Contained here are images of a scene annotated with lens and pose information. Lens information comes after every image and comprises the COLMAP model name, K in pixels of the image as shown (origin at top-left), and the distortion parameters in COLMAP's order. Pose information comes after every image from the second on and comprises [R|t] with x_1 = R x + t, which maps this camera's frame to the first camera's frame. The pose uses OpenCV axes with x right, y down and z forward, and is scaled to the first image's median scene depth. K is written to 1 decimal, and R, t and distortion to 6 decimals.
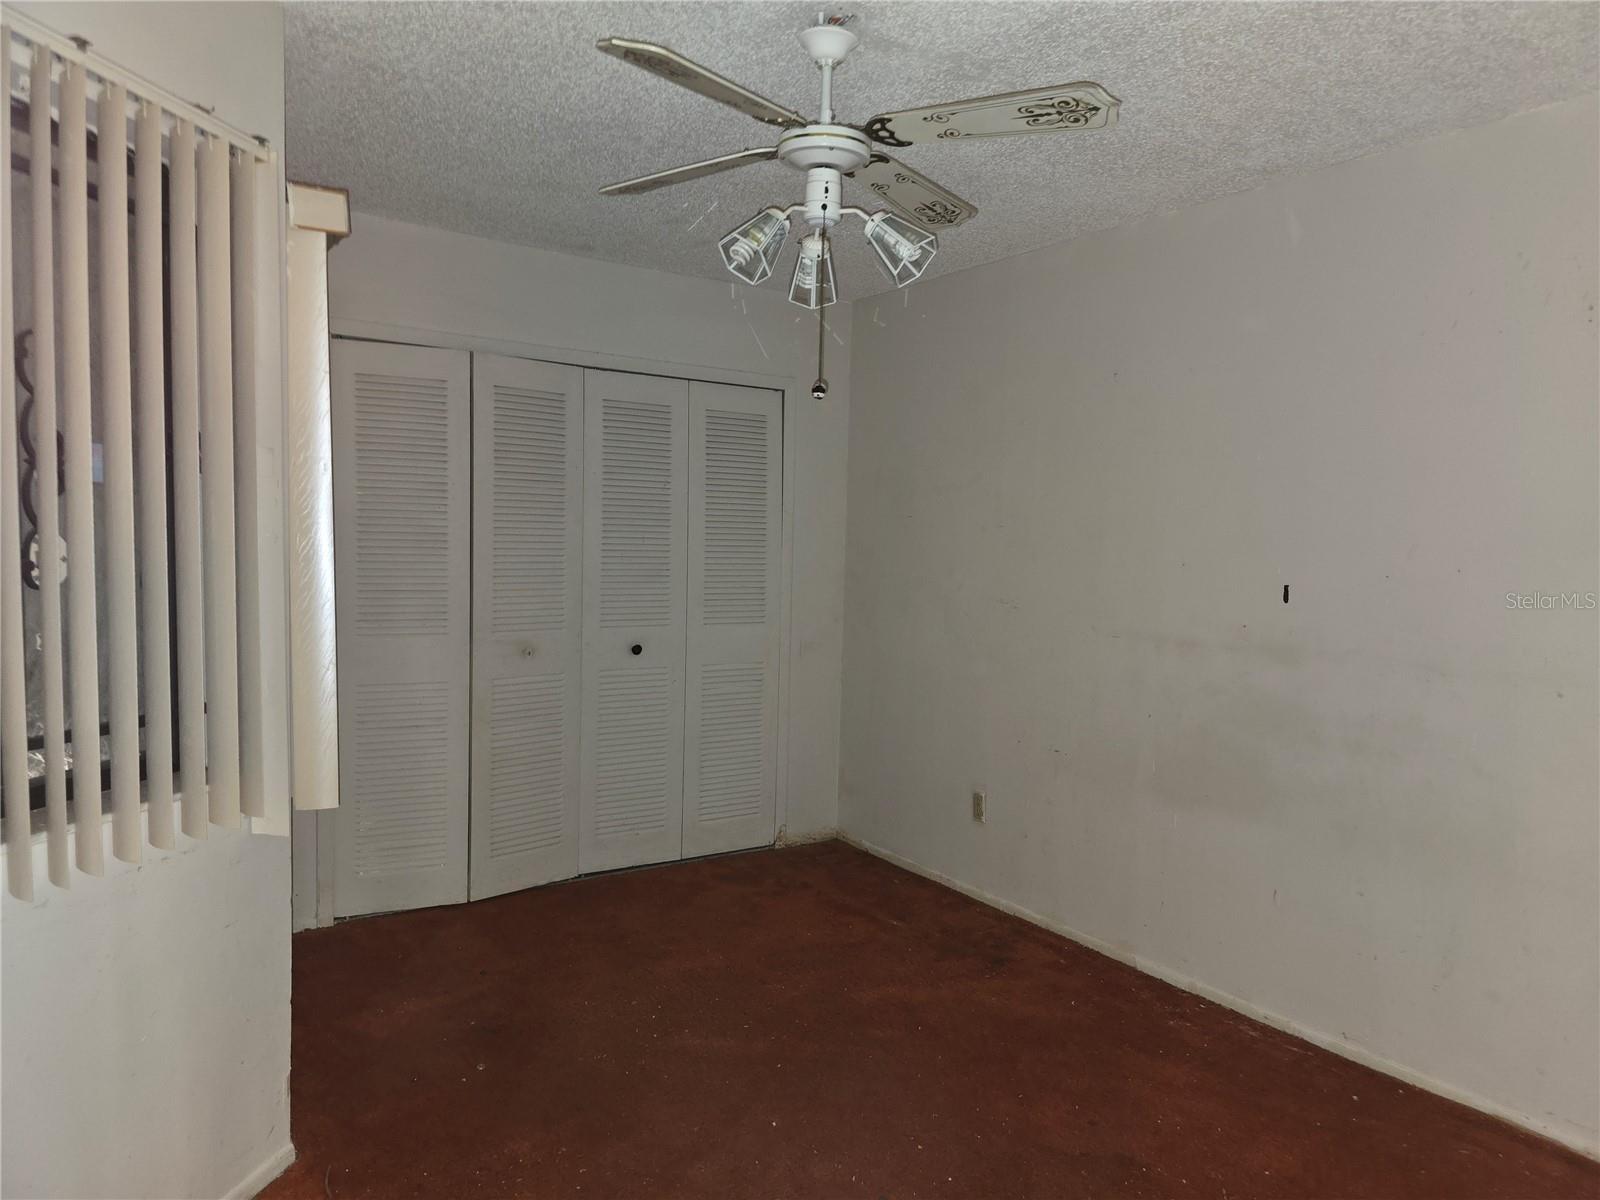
lens RADIAL K [[1070.7, 0, 812.2], [0, 1070.7, 593.9], [0, 0, 1]] dist [0.067845, -0.066209]
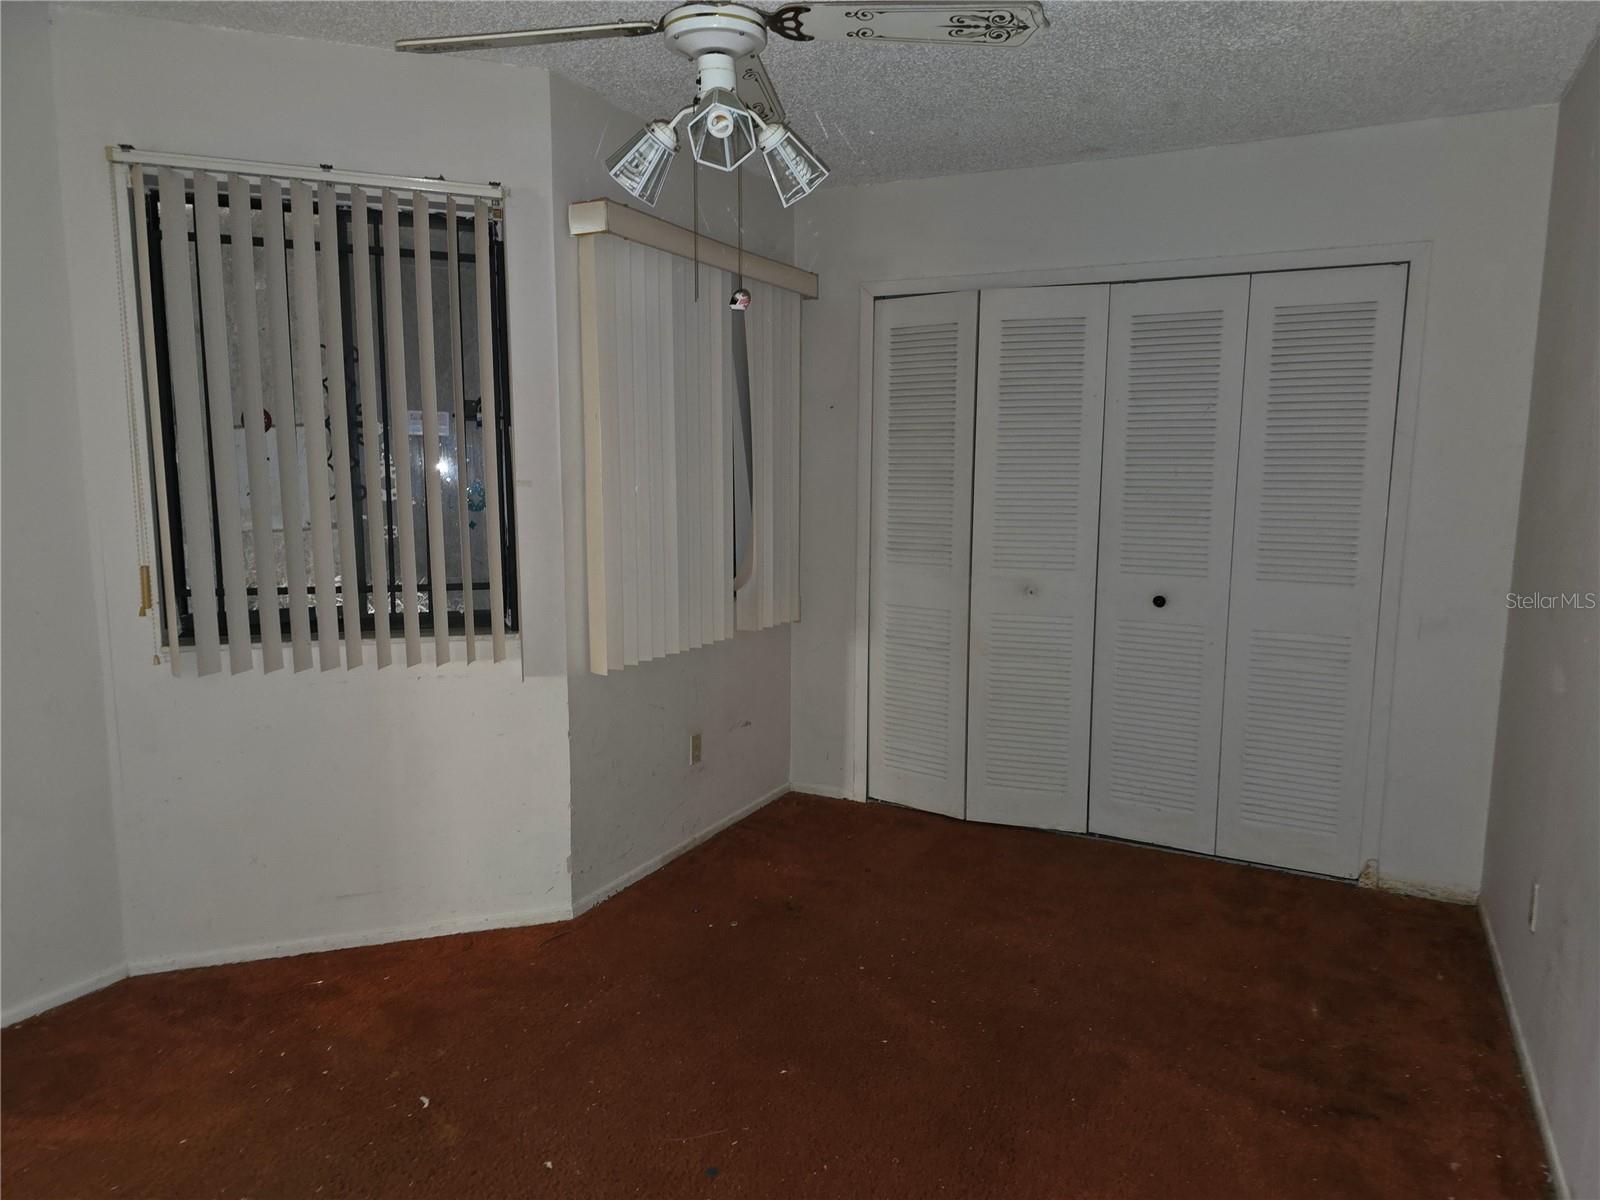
lens RADIAL K [[1070.7, 0, 810.1], [0, 1070.7, 605.1], [0, 0, 1]] dist [0.067845, -0.066209]
pose [[0.488720, 0.096485, -0.867089, 0.462512], [-0.044054, 0.995327, 0.085925, -0.007959], [0.871328, -0.003795, 0.490687, 0.322950]]
